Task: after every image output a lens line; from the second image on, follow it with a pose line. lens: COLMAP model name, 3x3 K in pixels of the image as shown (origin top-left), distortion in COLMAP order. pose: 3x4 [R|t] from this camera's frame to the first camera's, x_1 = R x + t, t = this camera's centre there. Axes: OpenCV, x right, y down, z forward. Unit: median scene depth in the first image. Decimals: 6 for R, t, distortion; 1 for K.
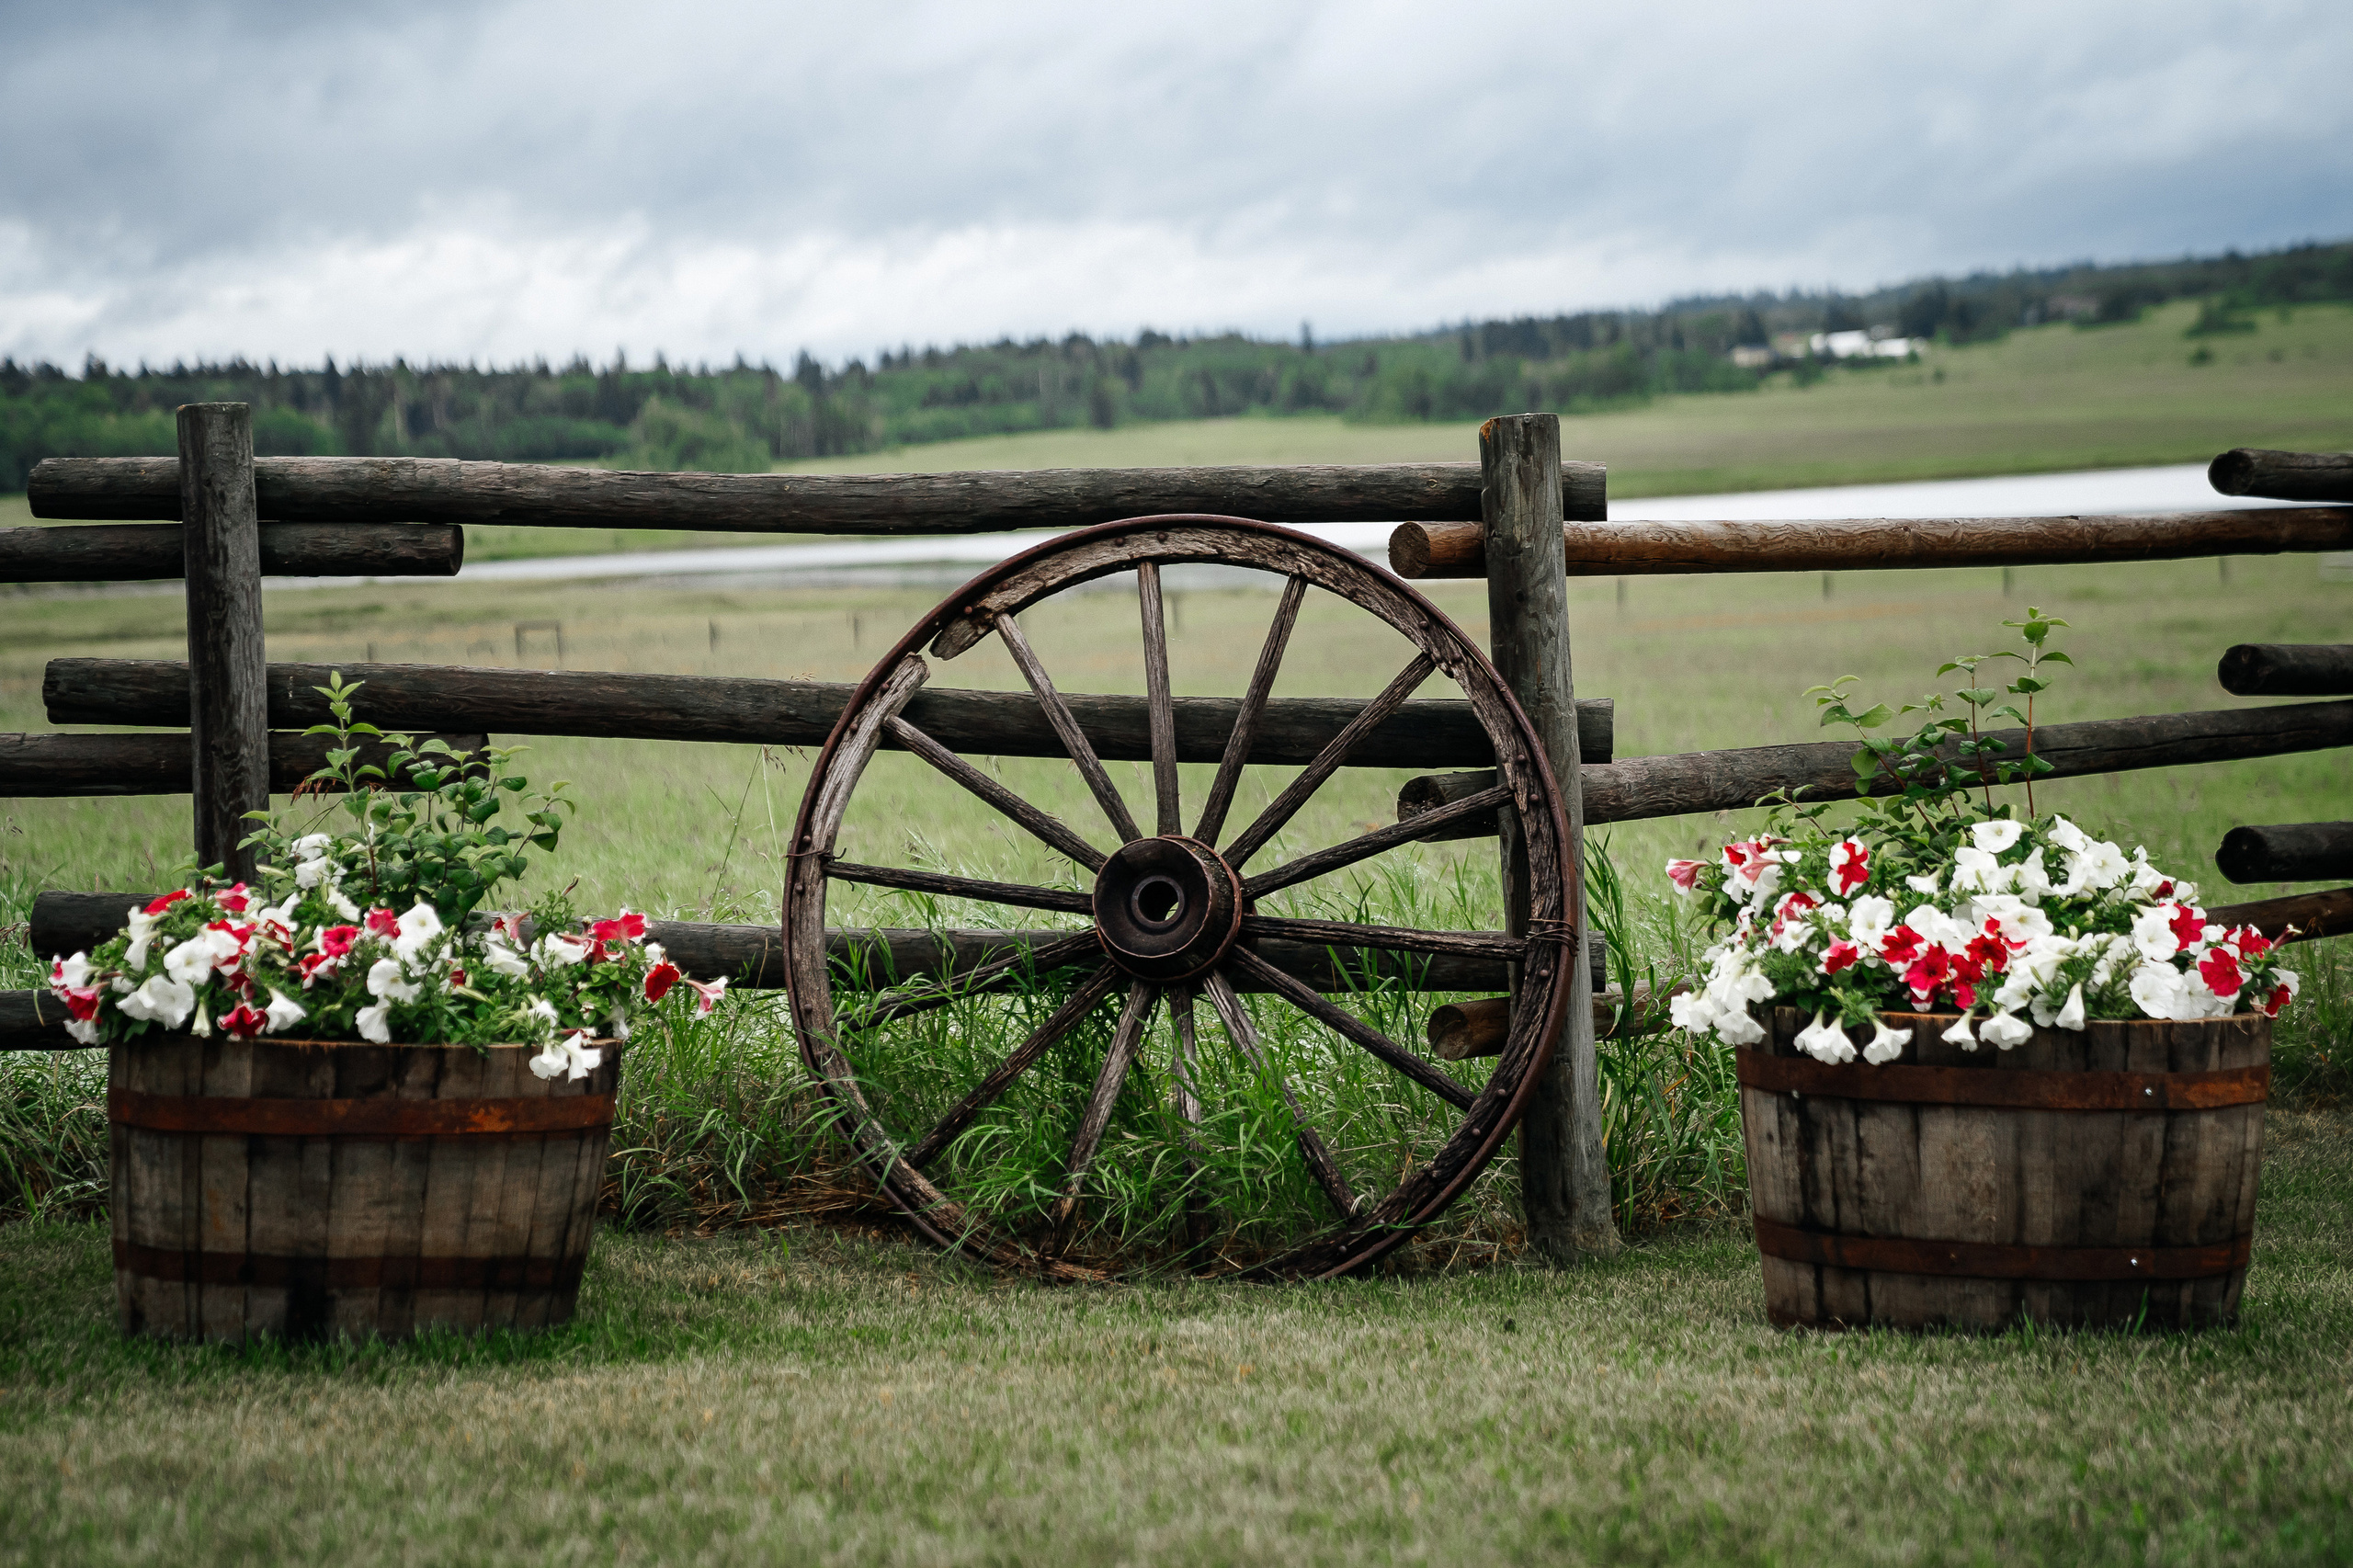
lens RADIAL K [[4438.7, 0, 1136.4], [0, 4438.7, 778.9], [0, 0, 1]] dist [0.328635, 0.076632]
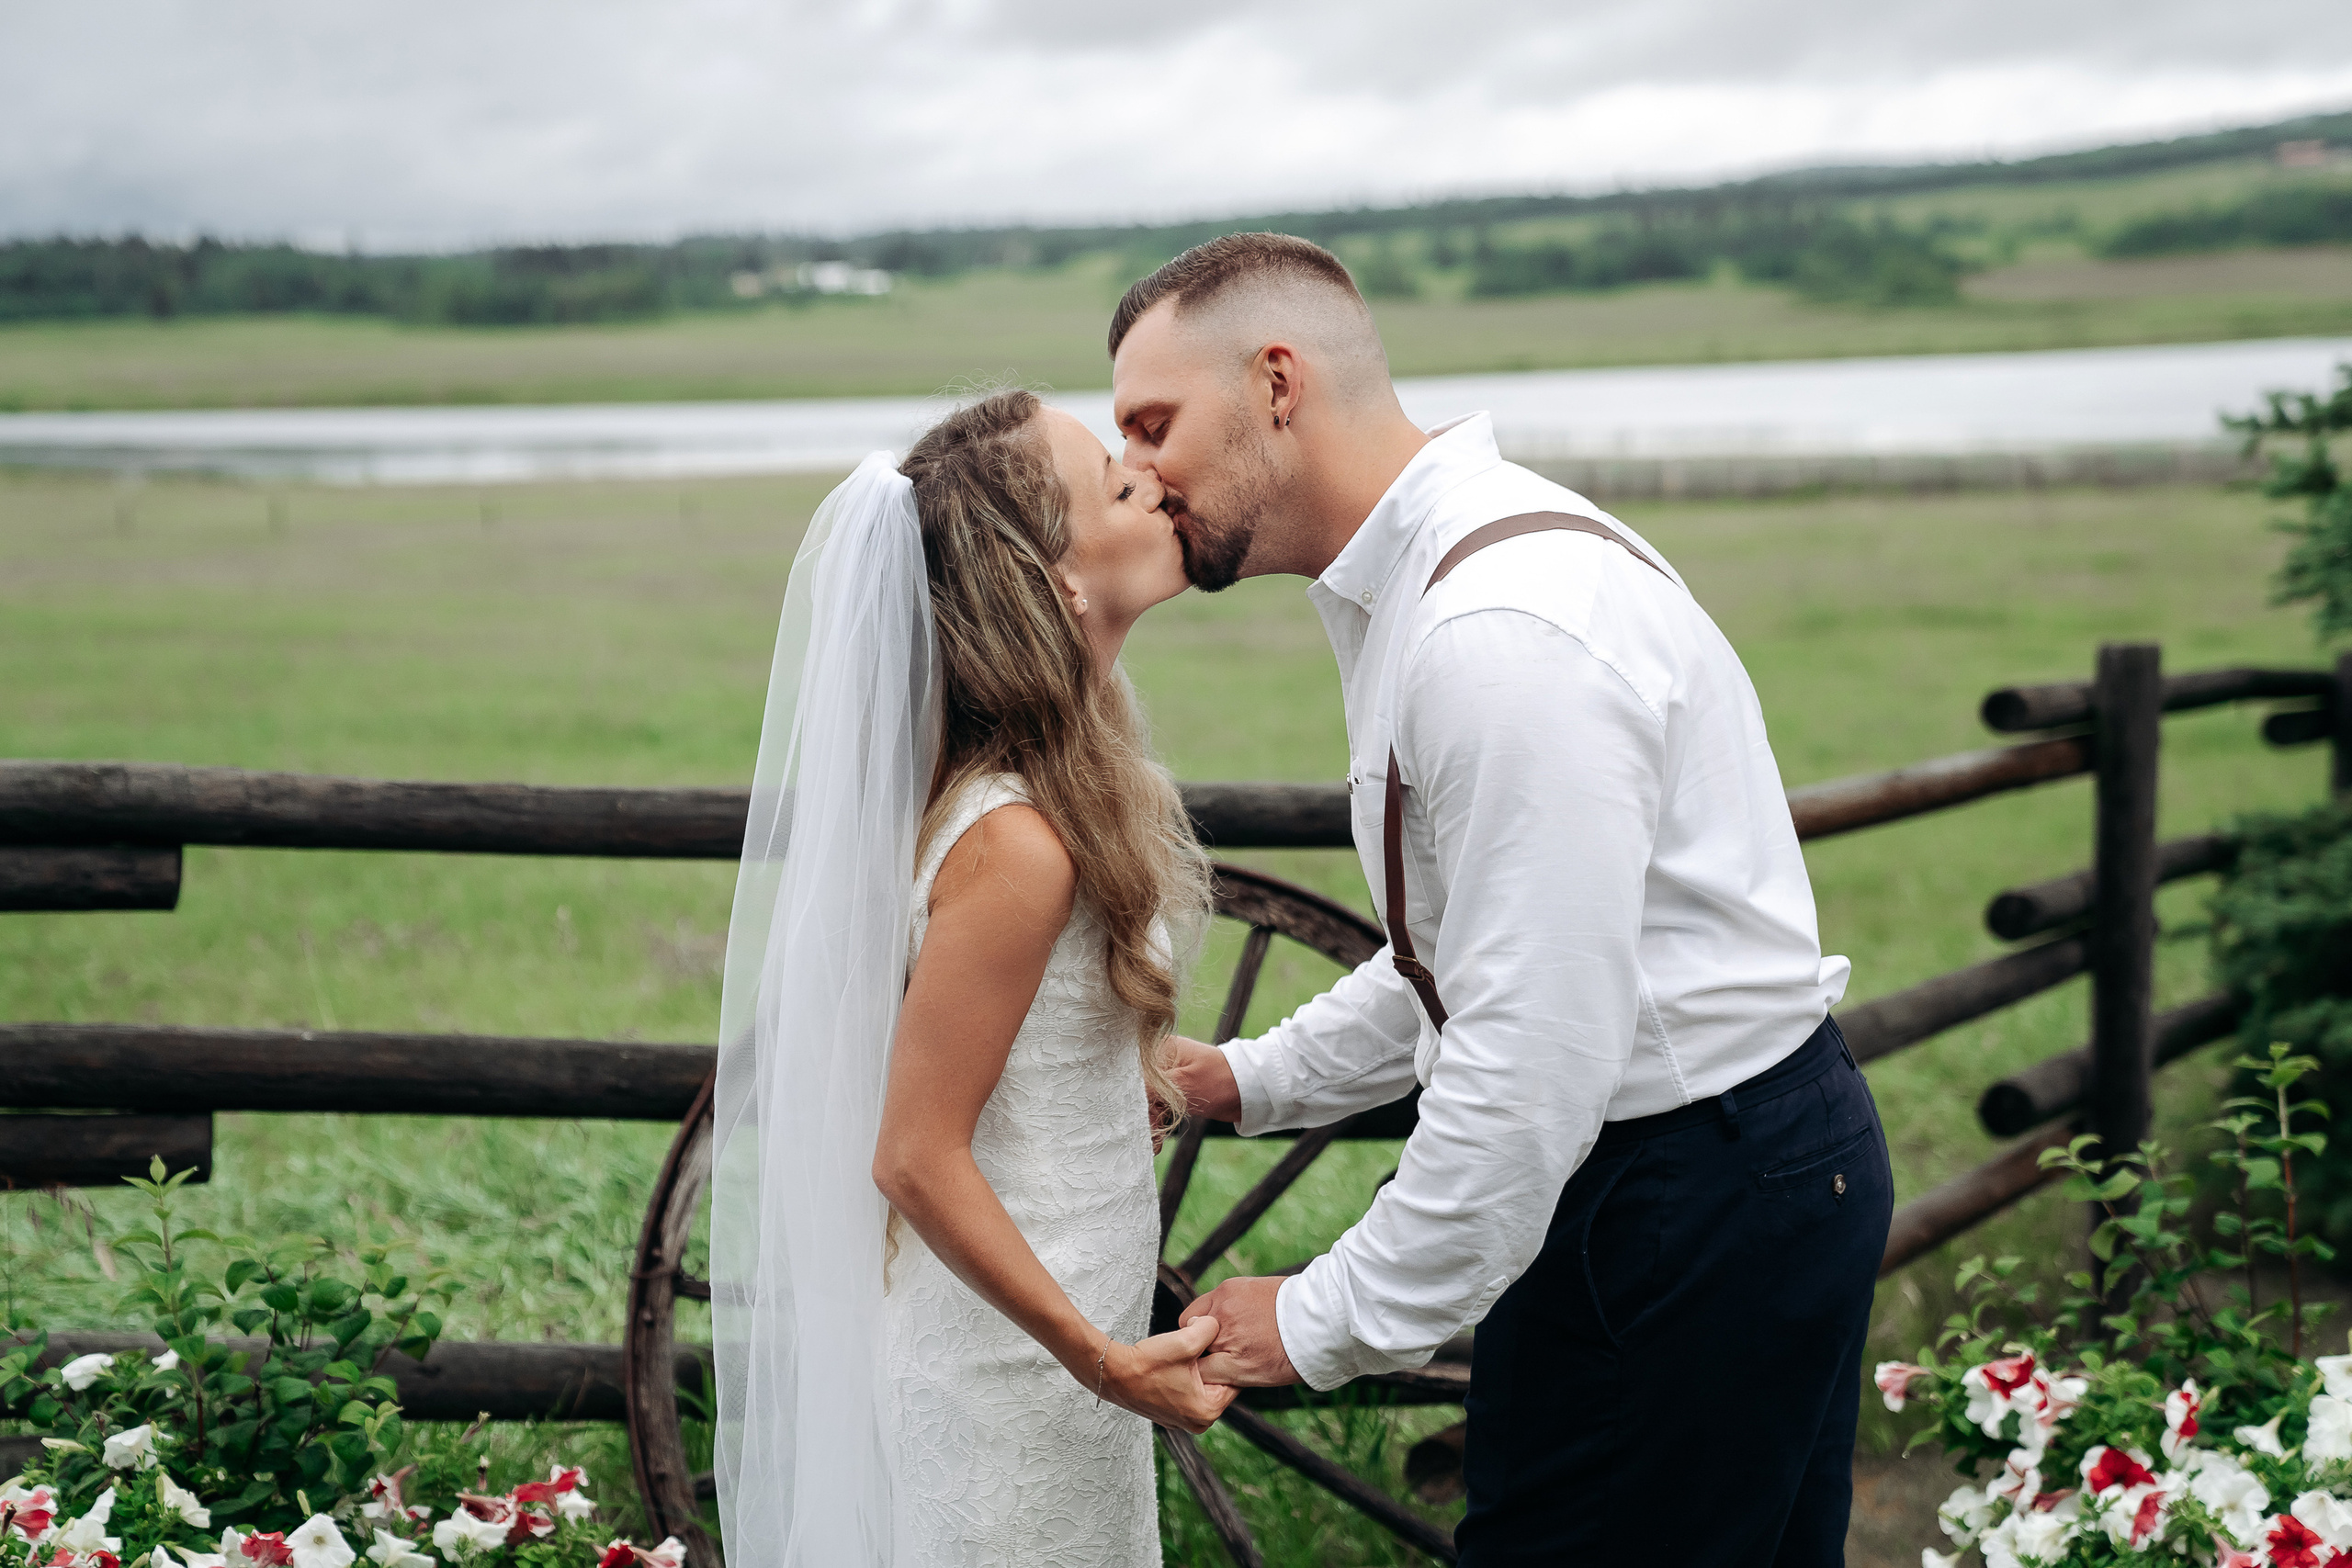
lens RADIAL K [[3791.9, 0, 1149.5], [0, 3791.9, 780.0], [0, 0, 1]] dist [0.234458, 0.139745]
pose [[0.970639, 0.001365, 0.240536, -0.151271], [-0.010204, 0.999317, 0.035506, -0.095537], [-0.240323, -0.036918, 0.969991, 0.311306]]
